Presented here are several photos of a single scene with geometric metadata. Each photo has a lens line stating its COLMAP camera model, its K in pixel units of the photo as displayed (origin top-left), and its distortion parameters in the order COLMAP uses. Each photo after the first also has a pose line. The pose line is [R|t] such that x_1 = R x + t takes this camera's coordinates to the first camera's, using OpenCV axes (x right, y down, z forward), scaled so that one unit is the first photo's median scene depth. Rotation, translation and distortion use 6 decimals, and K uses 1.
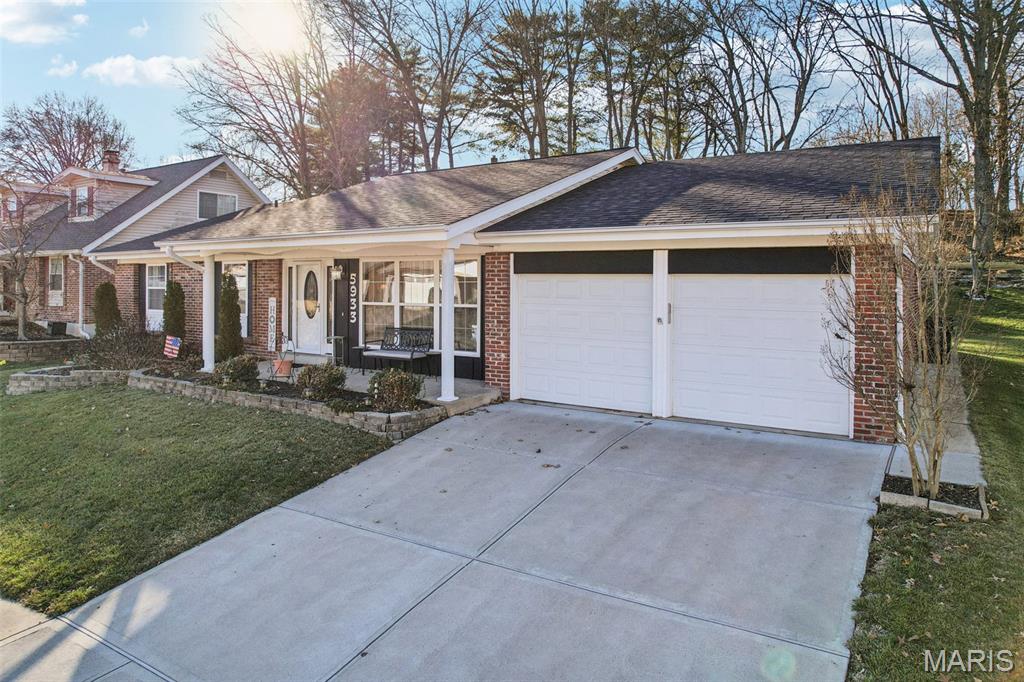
lens RADIAL K [[676.9, 0, 505.2], [0, 676.9, 294.8], [0, 0, 1]] dist [-0.061609, 0.049273]
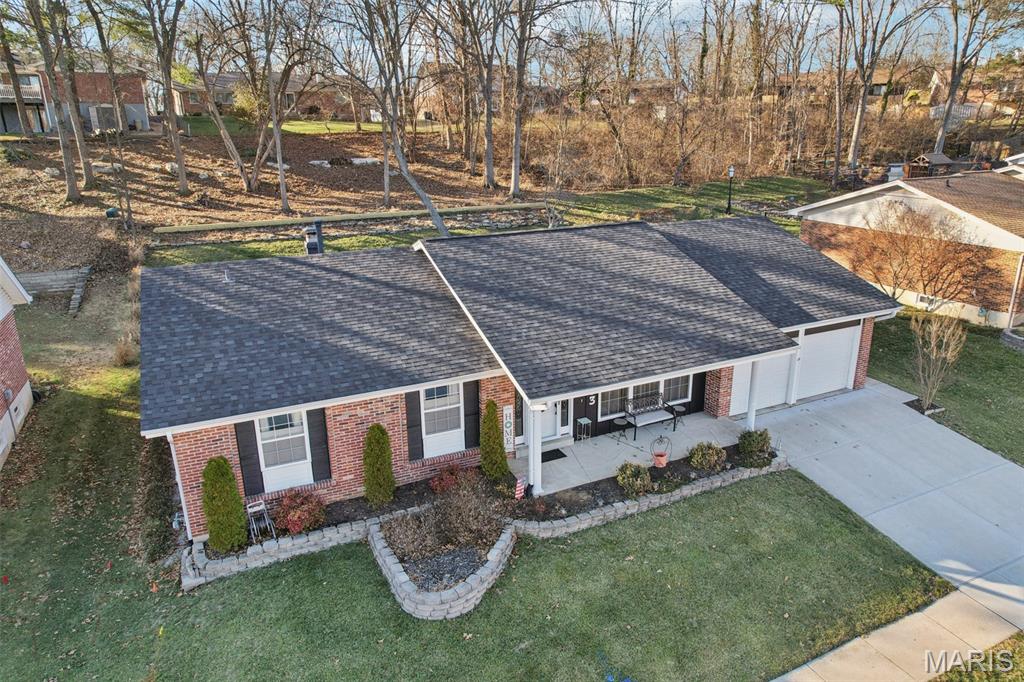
lens RADIAL K [[672.7, 0, 512.0], [0, 672.7, 341.0], [0, 0, 1]] dist [-0.062627, 0.053372]
pose [[0.522883, -0.268358, 0.809059, -1.770307], [0.027735, 0.954003, 0.298510, -0.616595], [-0.851953, -0.133647, 0.506275, 0.721478]]
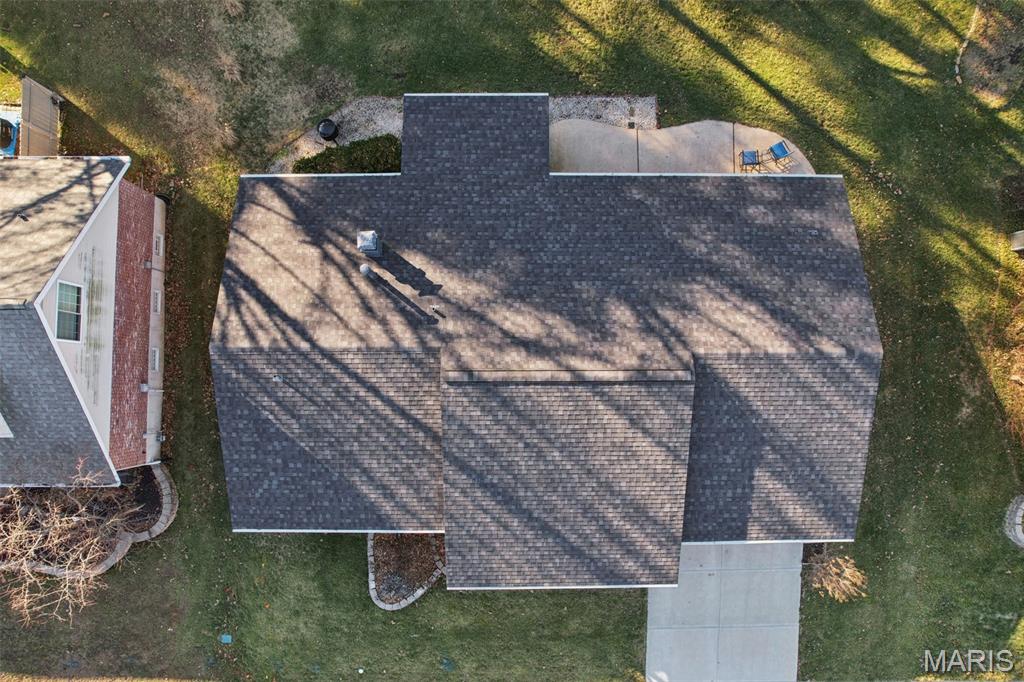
lens RADIAL K [[654.6, 0, 508.5], [0, 654.6, 345.5], [0, 0, 1]] dist [-0.044870, 0.003021]
pose [[0.833229, -0.552273, 0.026905, -0.164401], [0.014611, 0.070633, 0.997395, -2.254703], [-0.552735, -0.830666, 0.066923, 1.751351]]
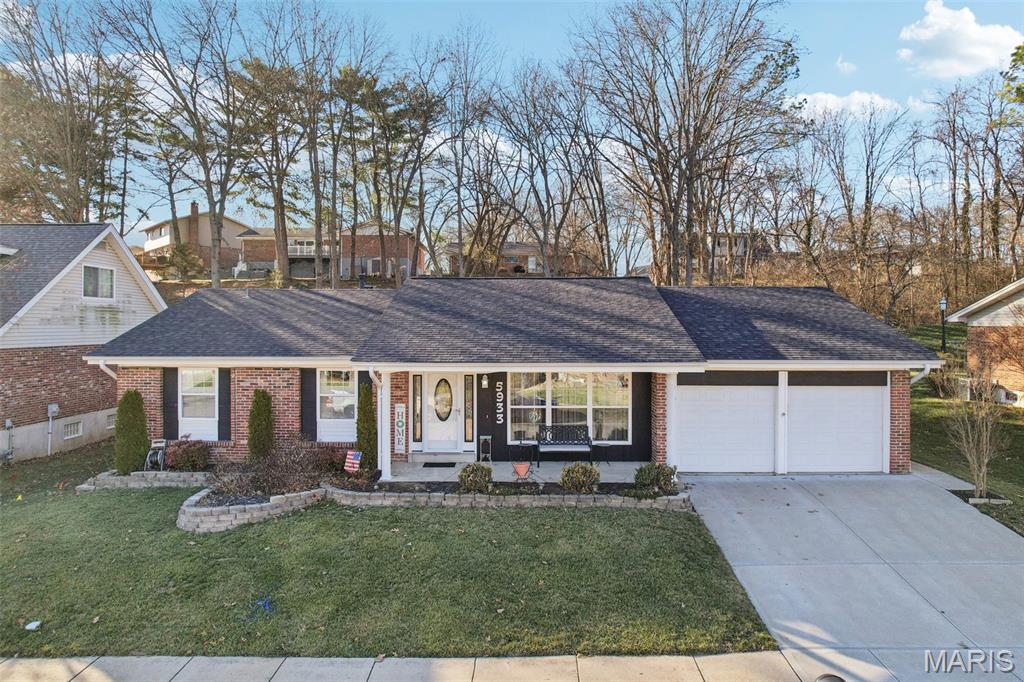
lens RADIAL K [[665.4, 0, 516.8], [0, 665.4, 326.7], [0, 0, 1]] dist [-0.076596, 0.062063]
pose [[0.845351, -0.002685, 0.534205, -1.147539], [0.010315, 0.999883, -0.011297, -0.160363], [-0.534112, 0.015061, 0.845280, -0.004150]]
